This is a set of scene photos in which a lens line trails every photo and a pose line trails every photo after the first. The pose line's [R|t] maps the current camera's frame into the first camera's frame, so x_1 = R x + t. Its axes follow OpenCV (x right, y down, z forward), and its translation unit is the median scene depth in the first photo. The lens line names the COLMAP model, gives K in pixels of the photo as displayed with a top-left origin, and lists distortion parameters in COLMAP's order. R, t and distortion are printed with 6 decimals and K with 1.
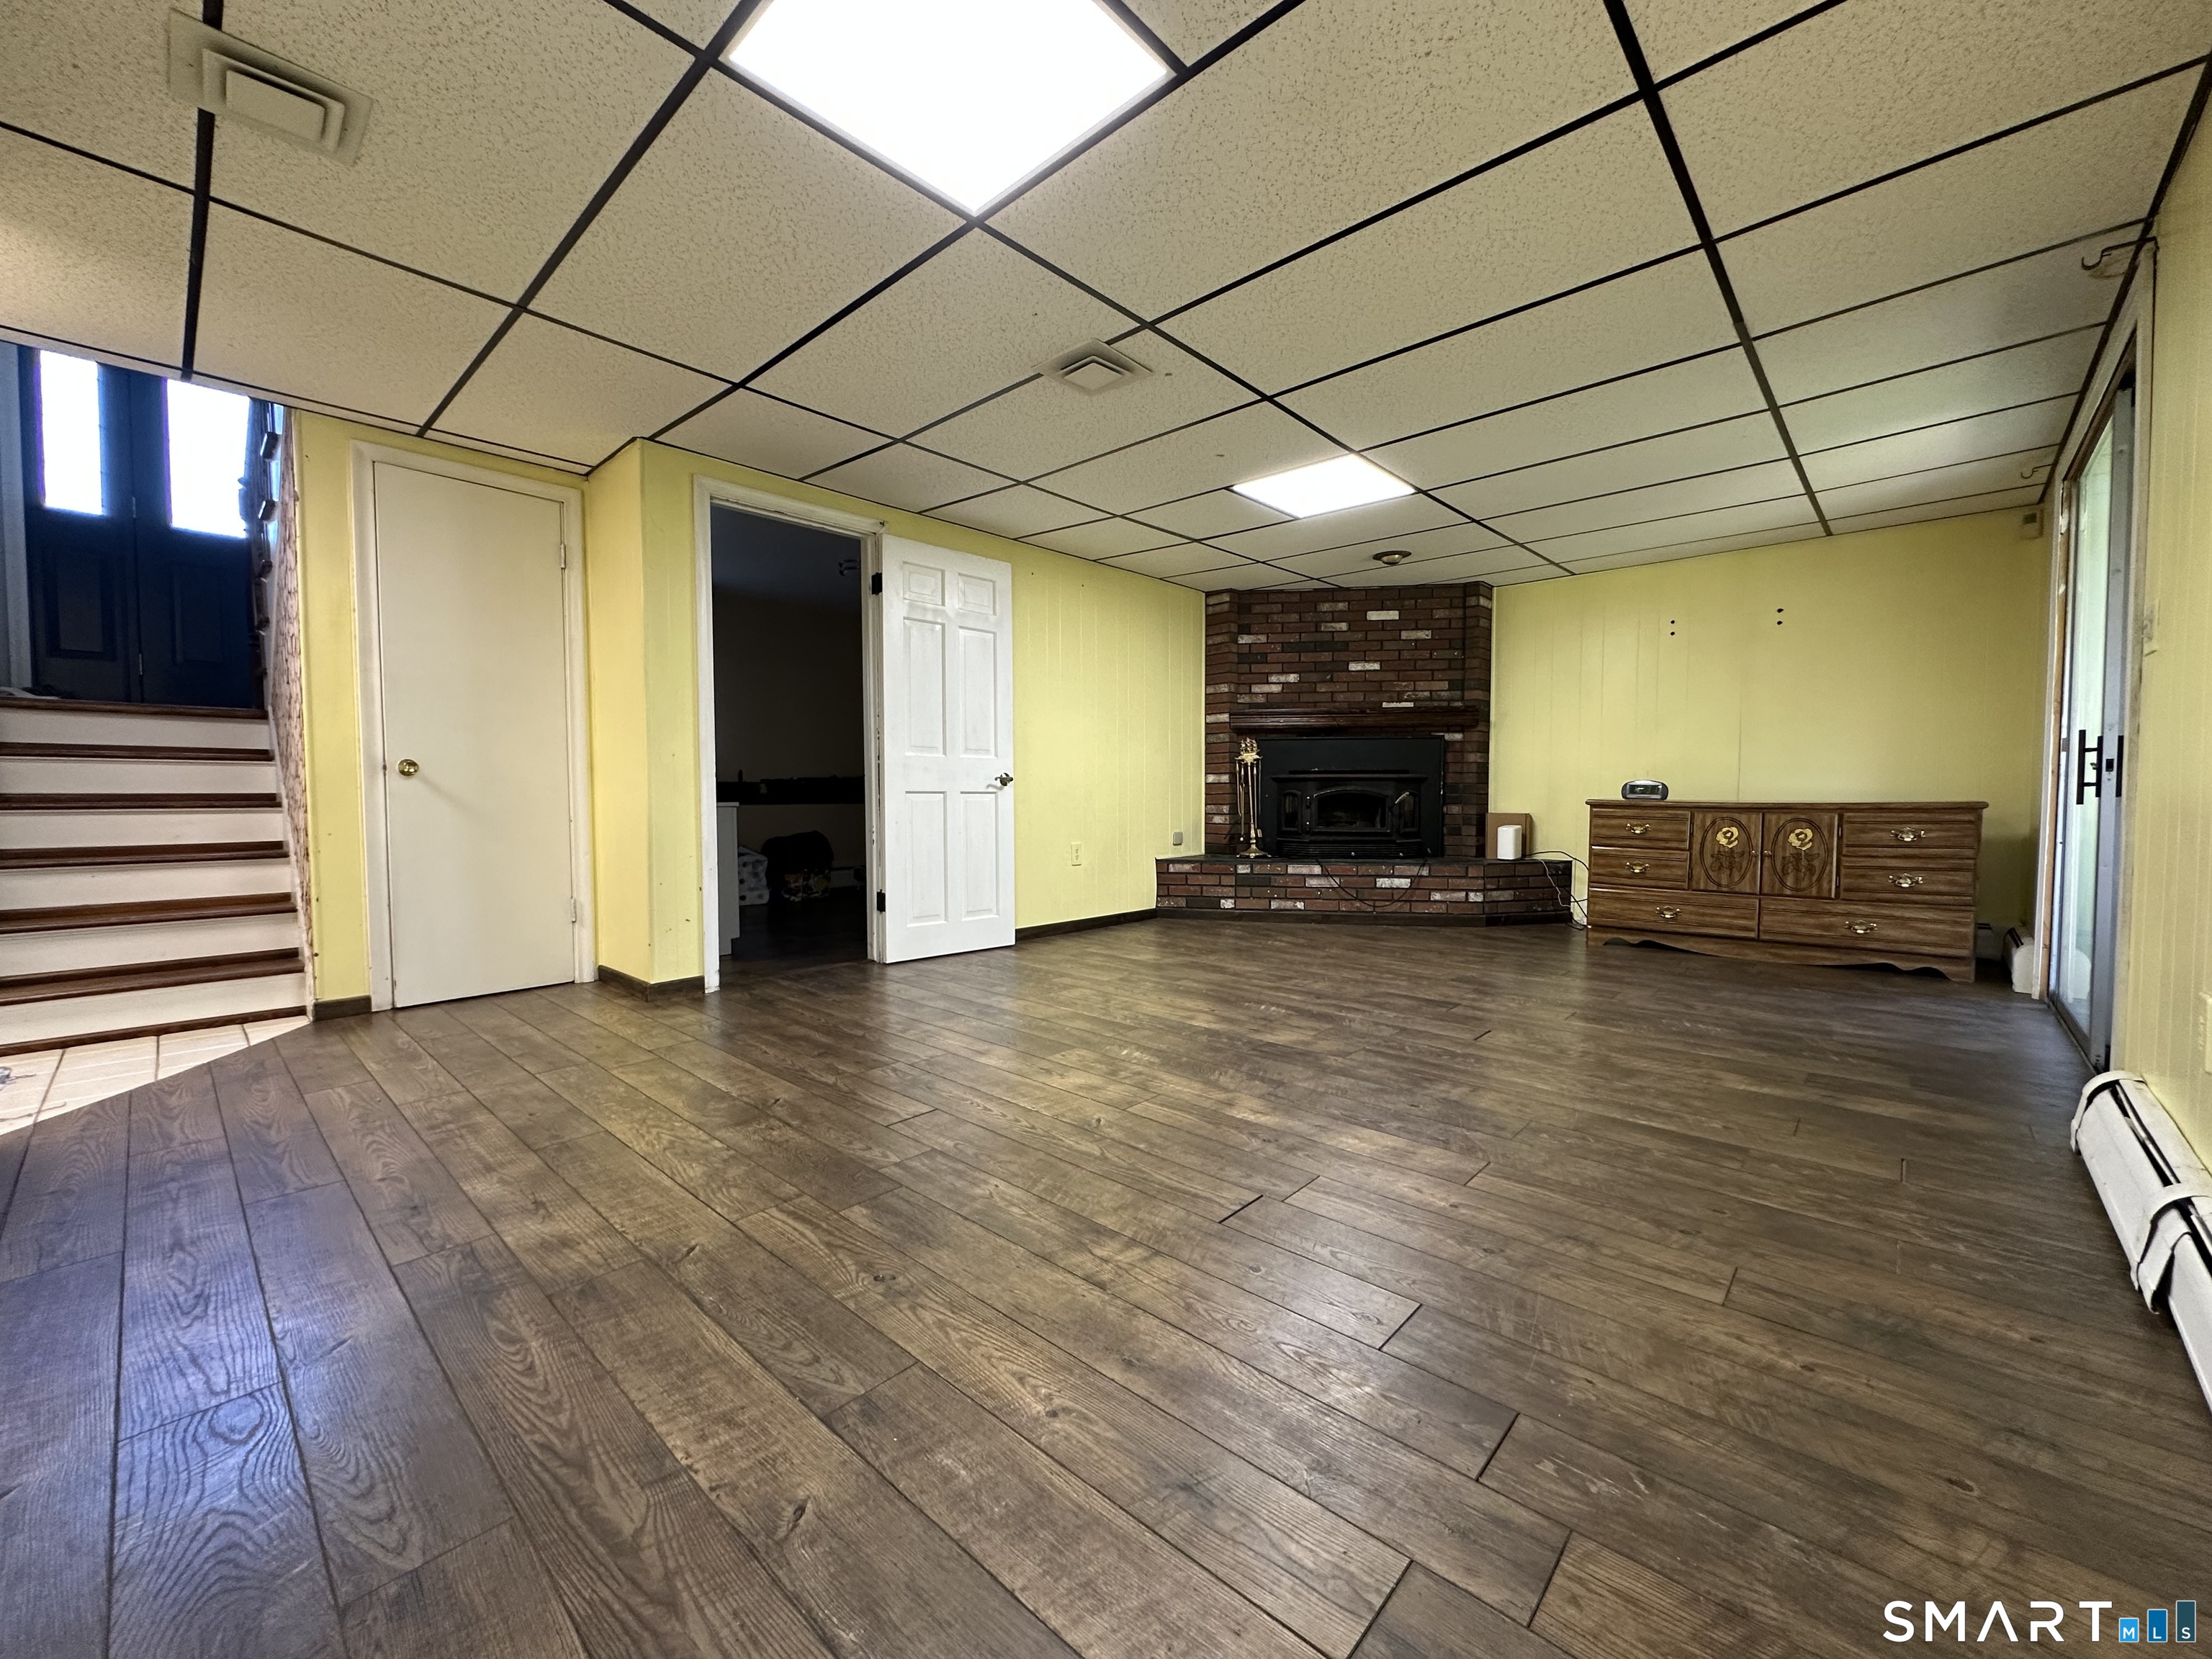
lens RADIAL K [[880.9, 0, 1102.6], [0, 880.9, 829.0], [0, 0, 1]] dist [-0.004485, 0.001340]
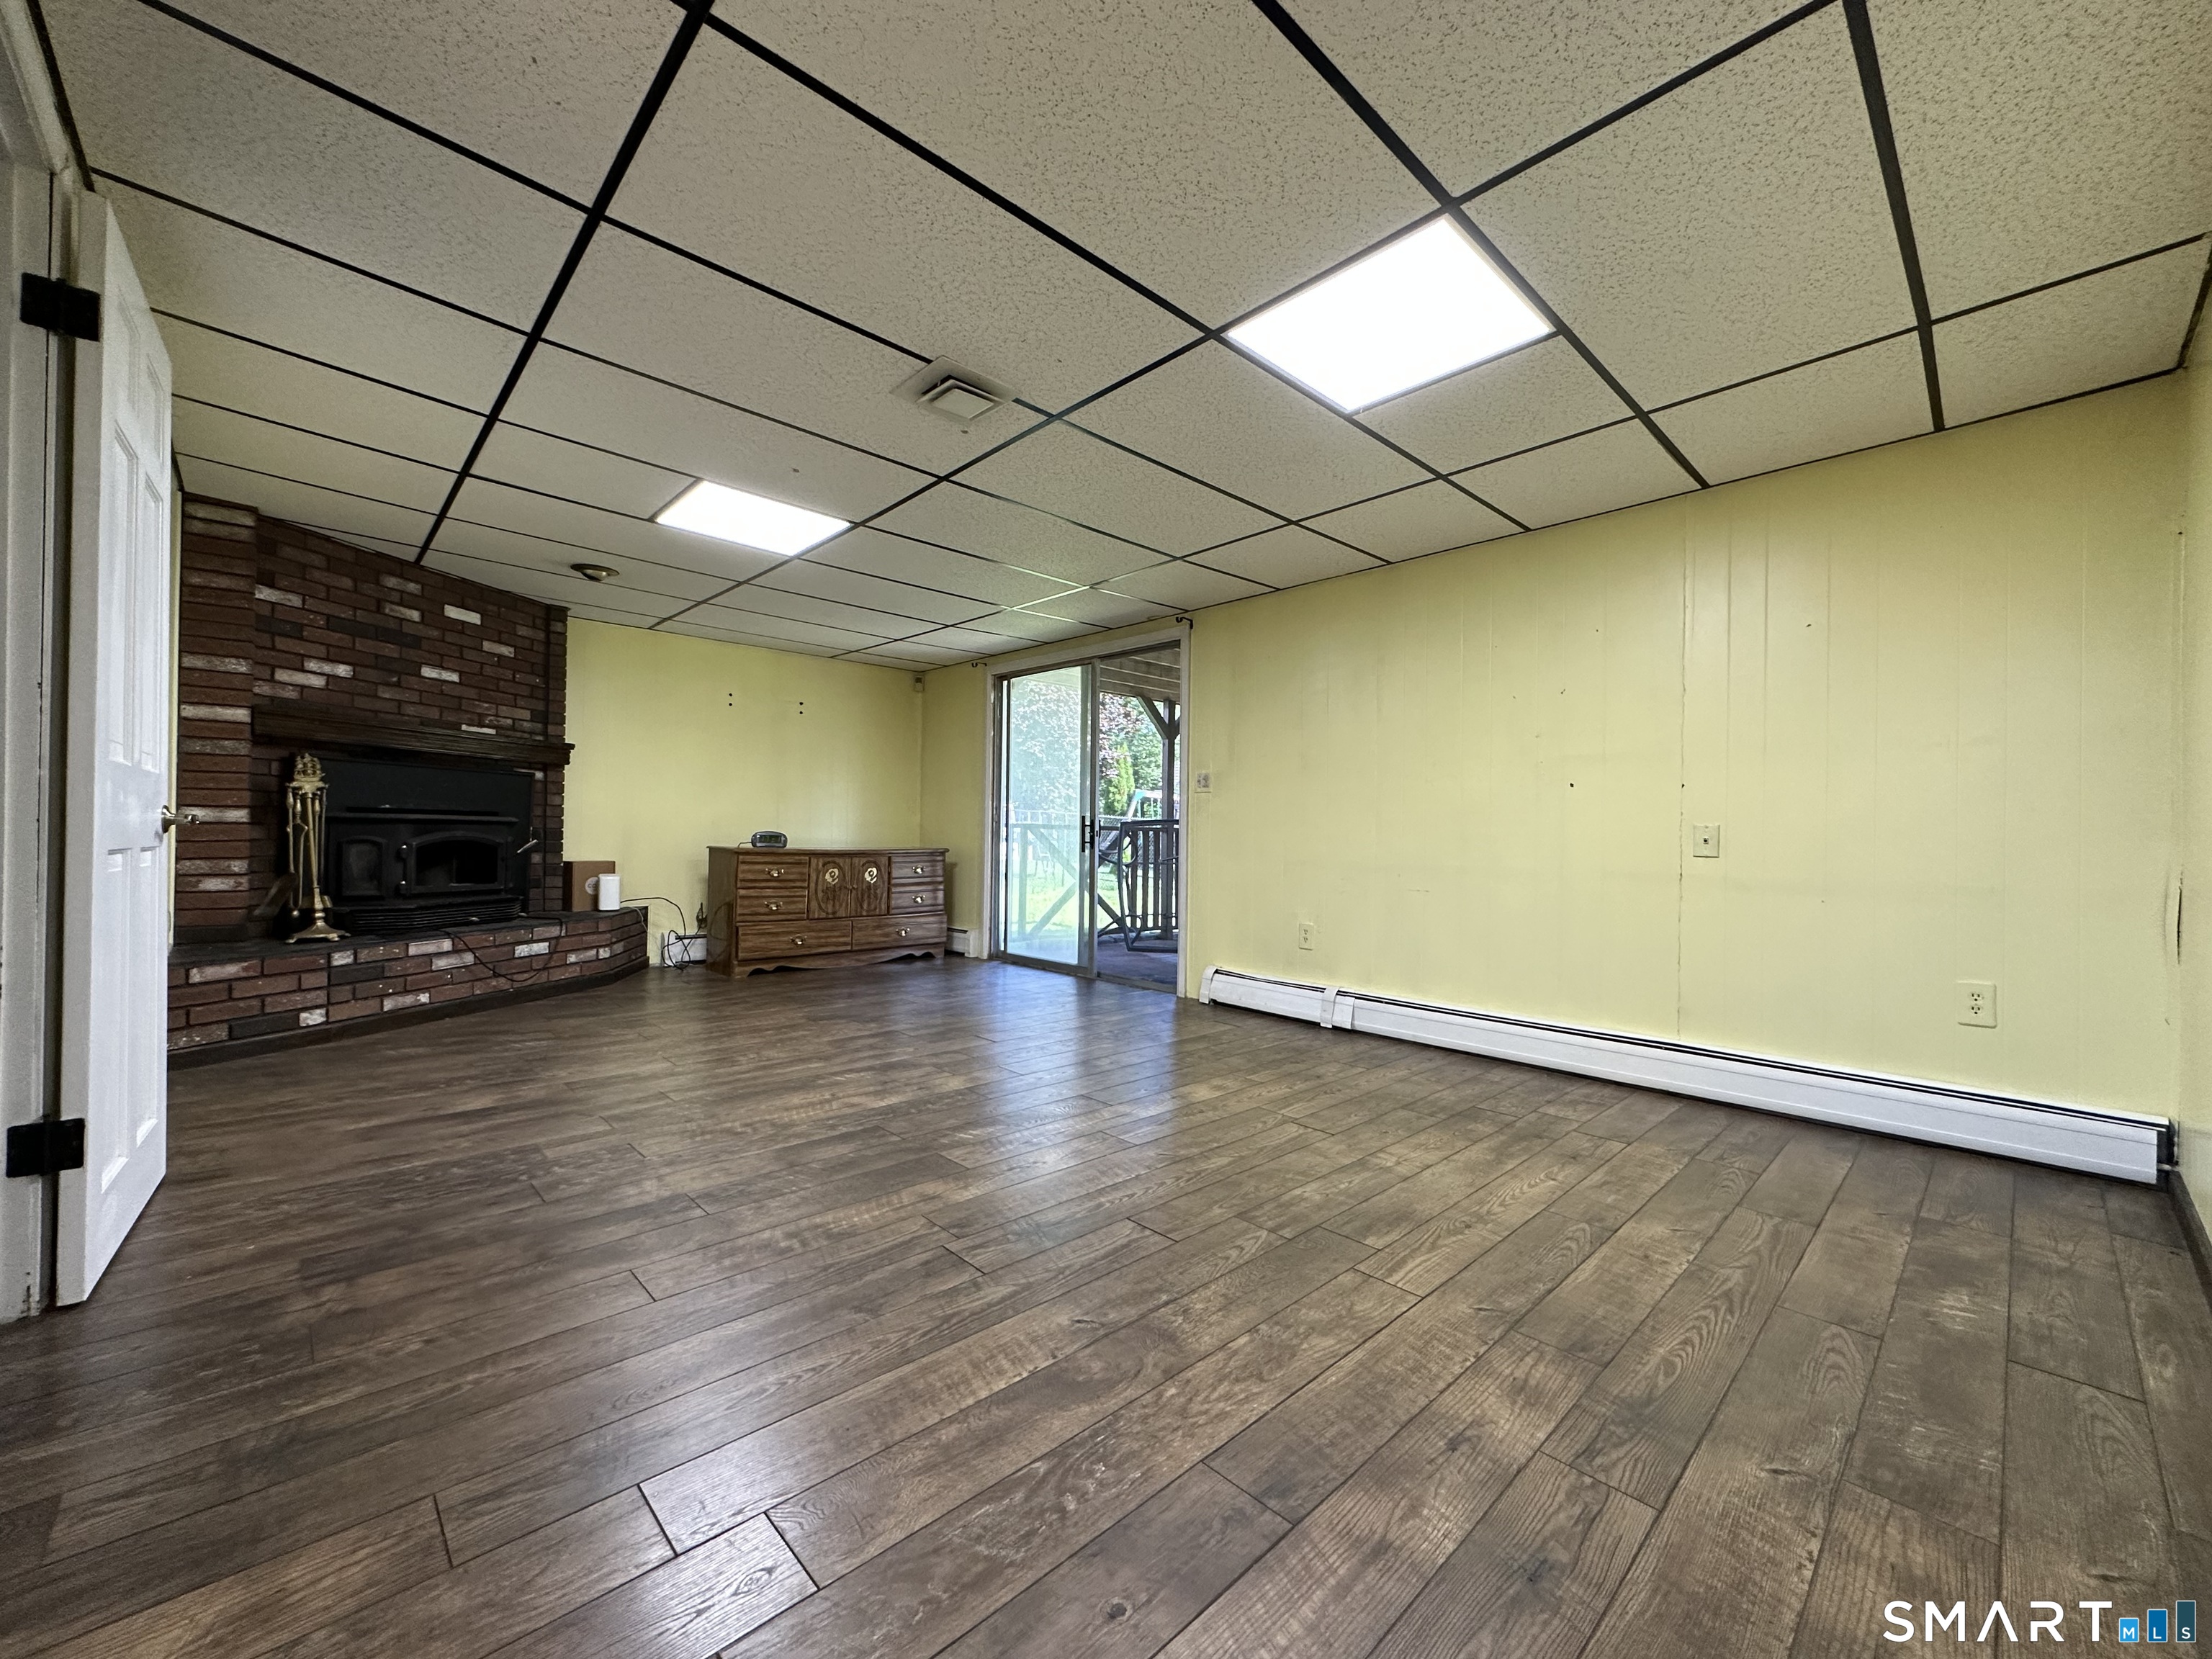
lens RADIAL K [[880.9, 0, 1105.2], [0, 880.9, 831.2], [0, 0, 1]] dist [-0.004485, 0.001340]
pose [[0.066049, 0.006917, 0.997792, -0.512040], [0.025879, 0.999628, -0.008643, -0.031954], [-0.997481, 0.026393, 0.065845, 0.450268]]
